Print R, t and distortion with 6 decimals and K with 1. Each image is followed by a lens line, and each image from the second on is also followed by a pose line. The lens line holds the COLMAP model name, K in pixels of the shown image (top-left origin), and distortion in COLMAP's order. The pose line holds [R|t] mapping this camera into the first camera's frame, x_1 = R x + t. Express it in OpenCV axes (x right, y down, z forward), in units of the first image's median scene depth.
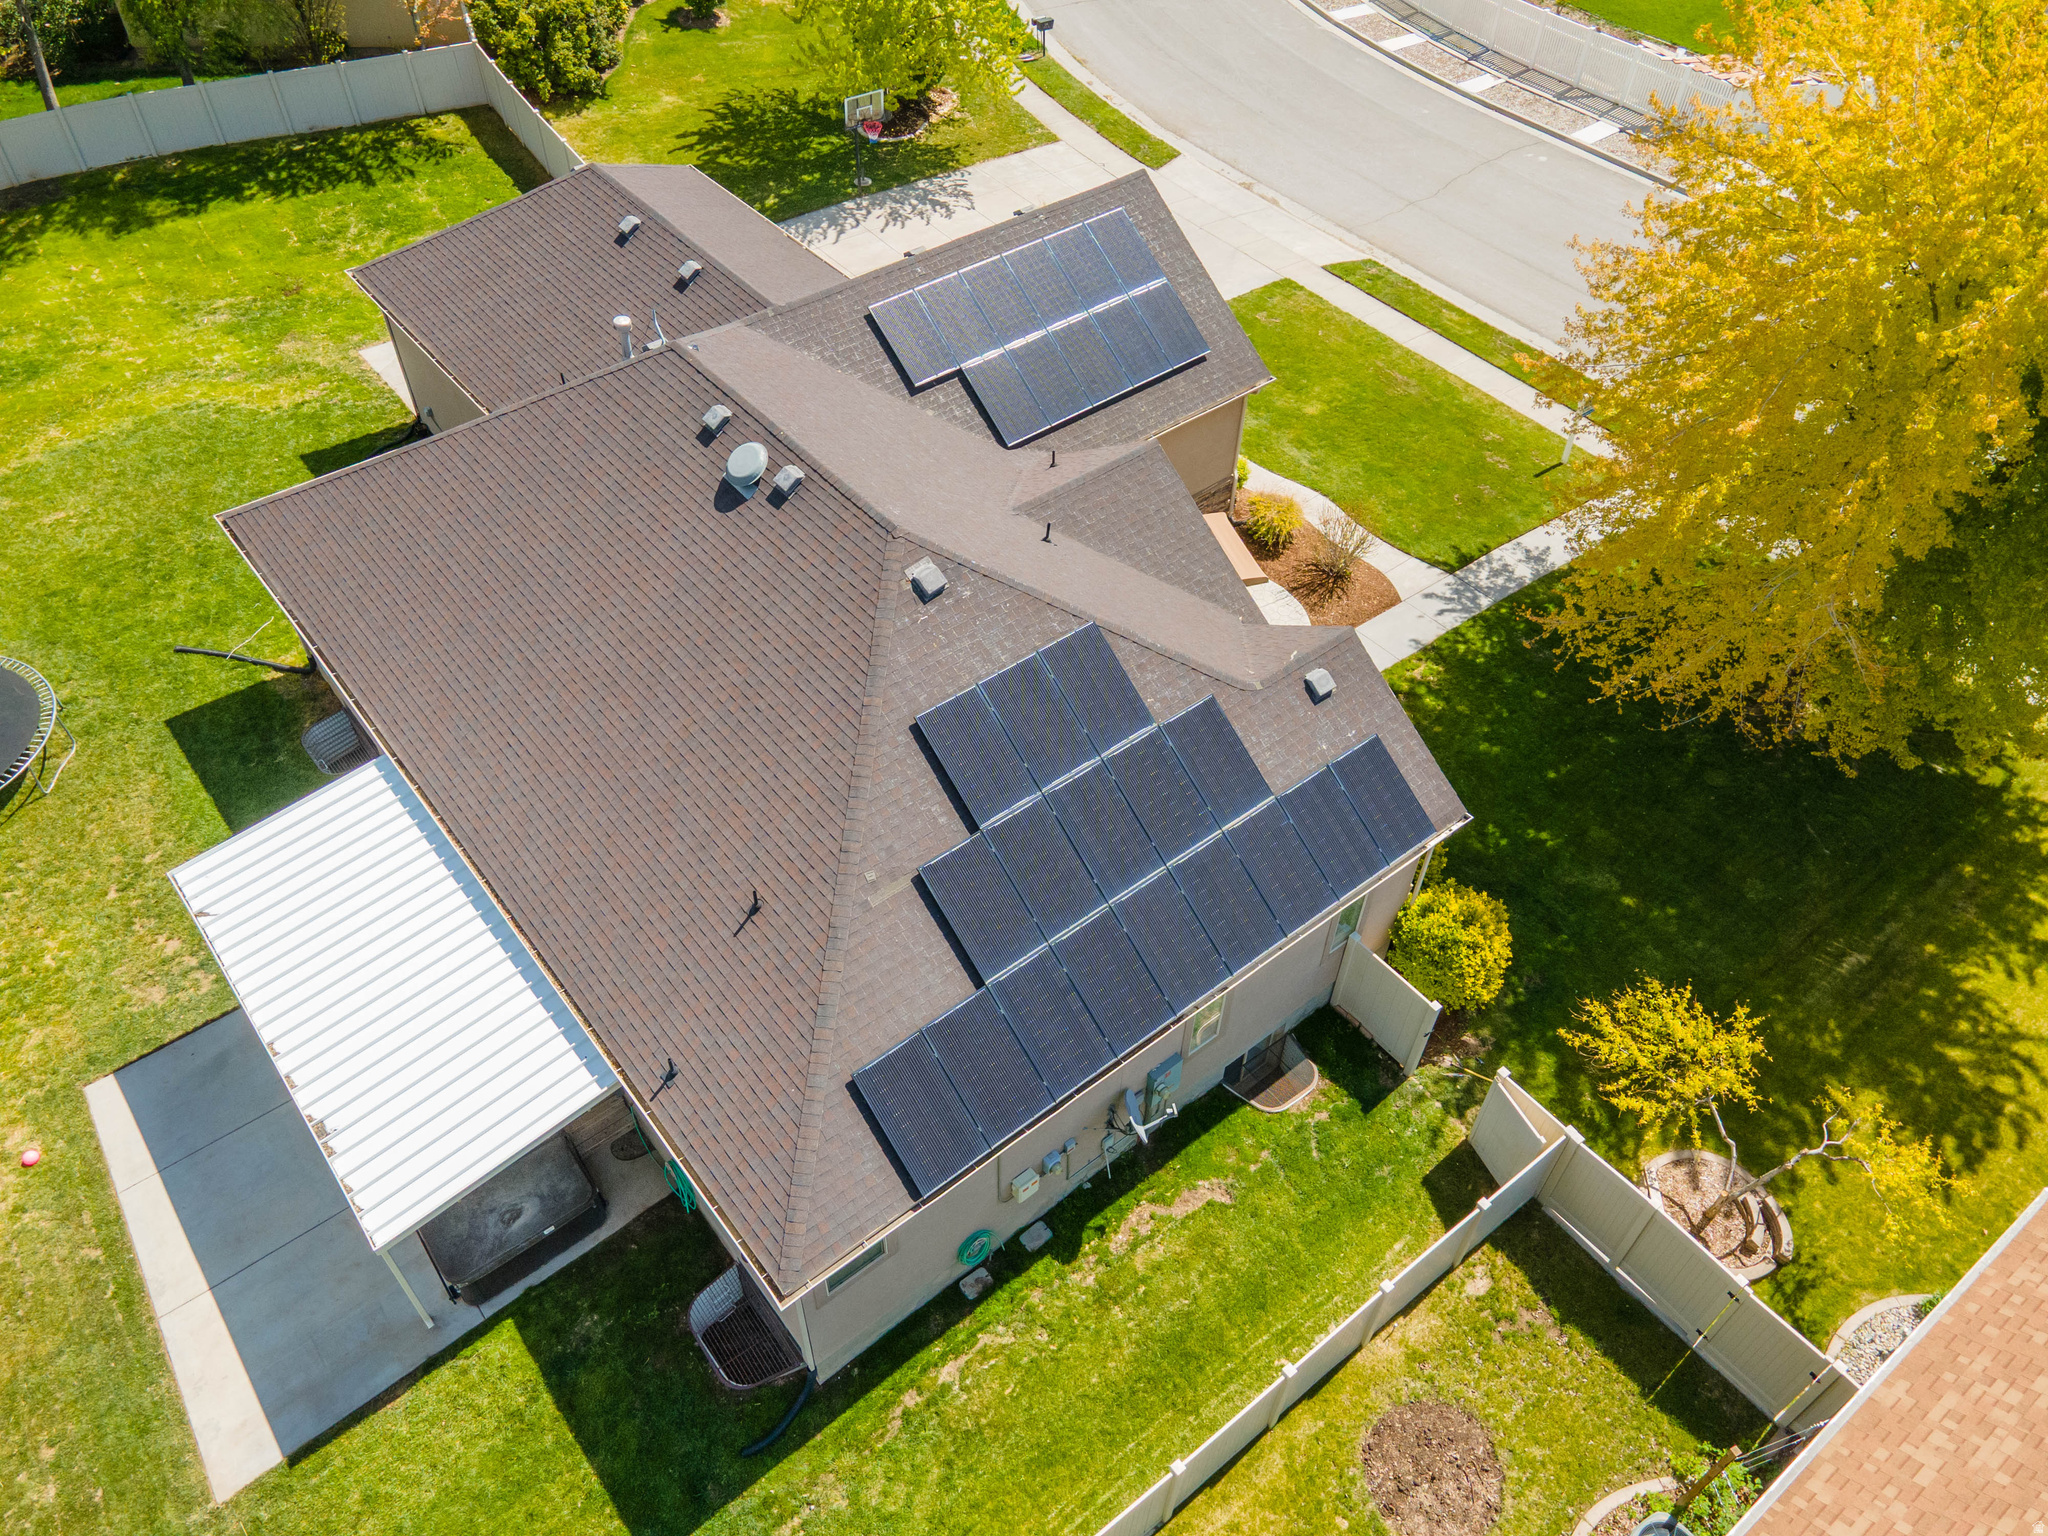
lens RADIAL K [[1490.7, 0, 1012.4], [0, 1490.7, 756.1], [0, 0, 1]] dist [0.049697, -0.007773]
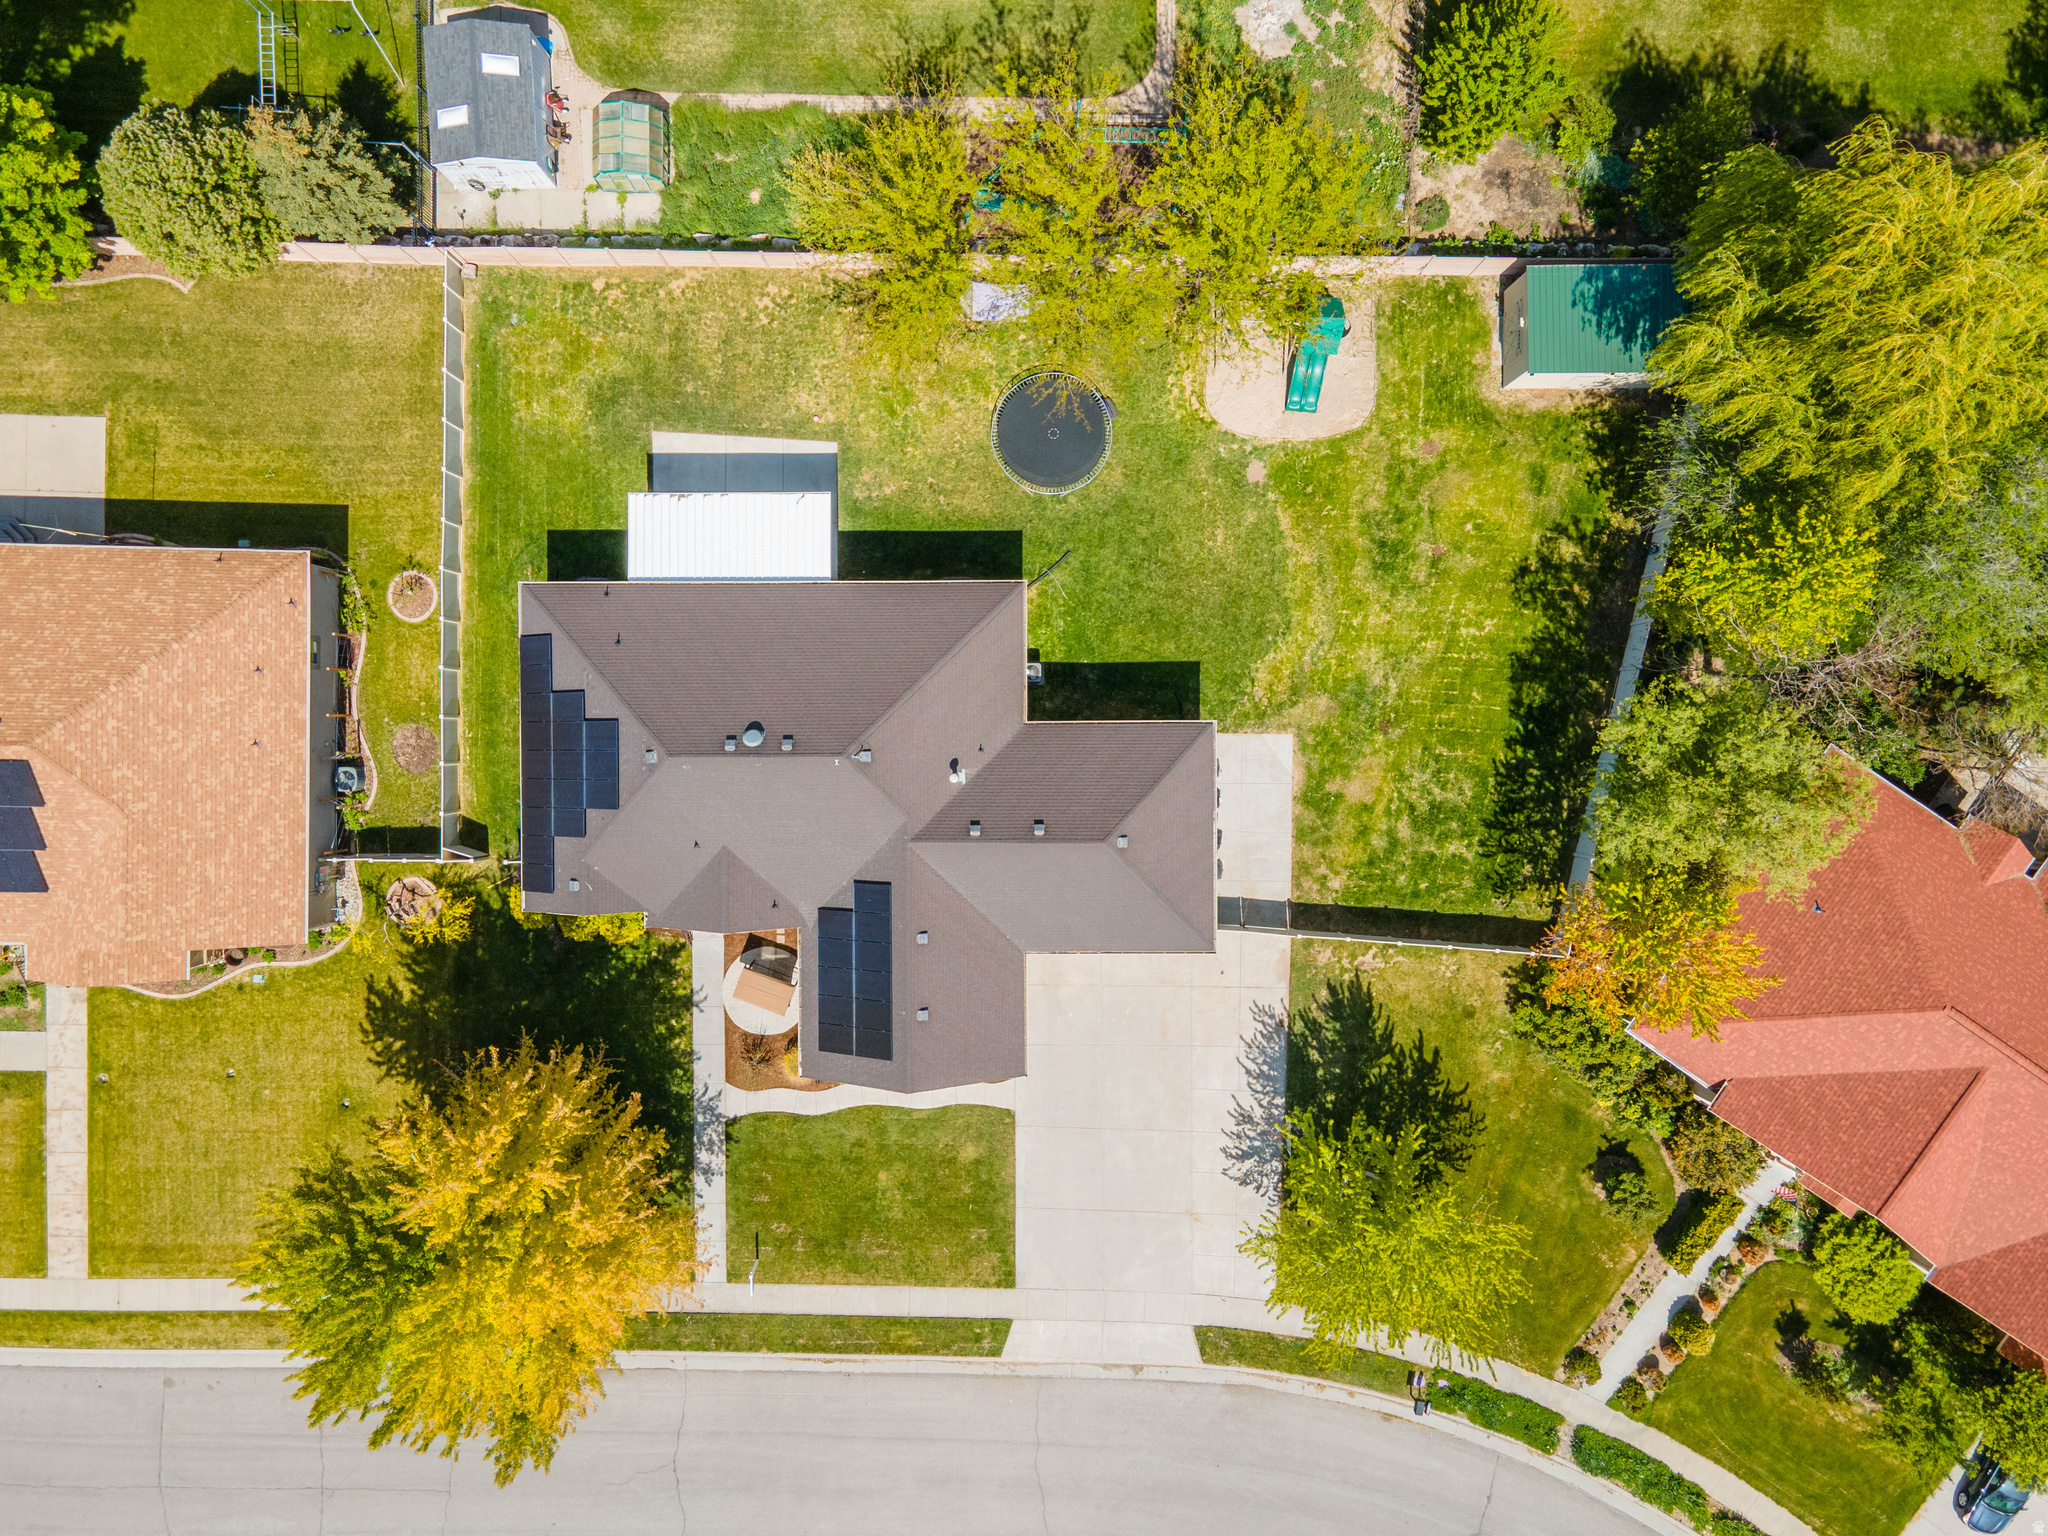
lens RADIAL K [[1490.7, 0, 1014.9], [0, 1490.7, 782.4], [0, 0, 1]] dist [0.049697, -0.007773]
pose [[-0.622439, 0.782537, 0.014300, -0.306634], [-0.565006, -0.461906, 0.683675, -1.536285], [0.541606, 0.417466, 0.729647, -0.344593]]
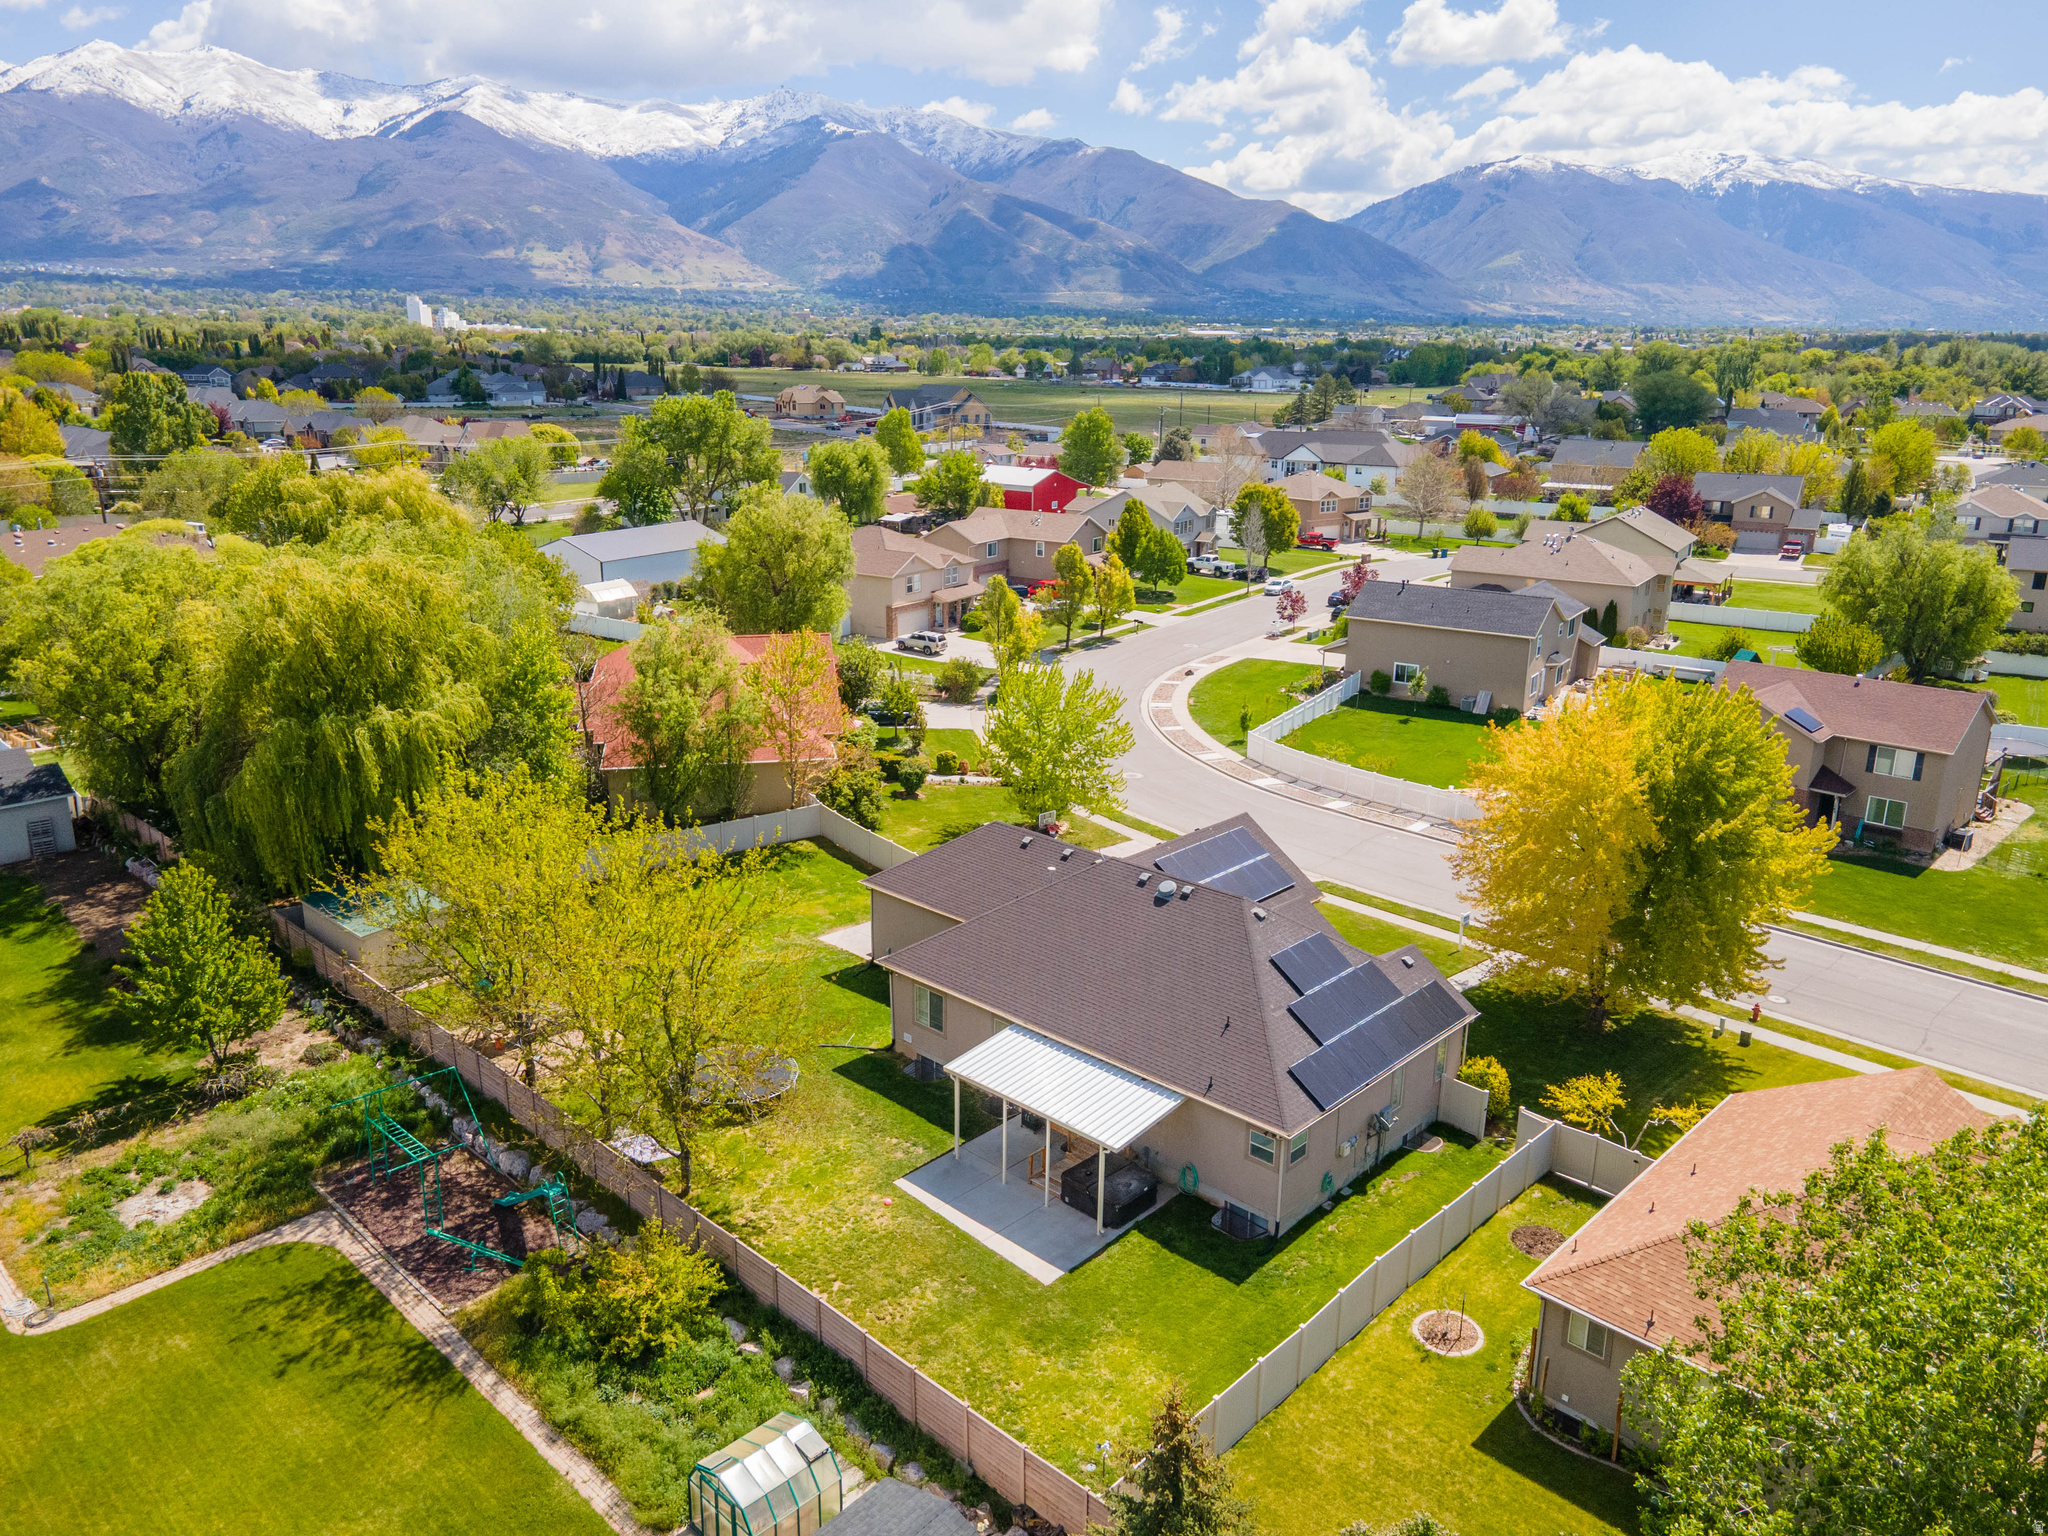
lens RADIAL K [[1490.7, 0, 1018.9], [0, 1490.7, 756.2], [0, 0, 1]] dist [0.049697, -0.007773]
pose [[0.989829, -0.036178, 0.137582, -0.558570], [0.101227, 0.858633, -0.502496, 0.620624], [-0.099953, 0.511312, 0.853563, -0.893116]]
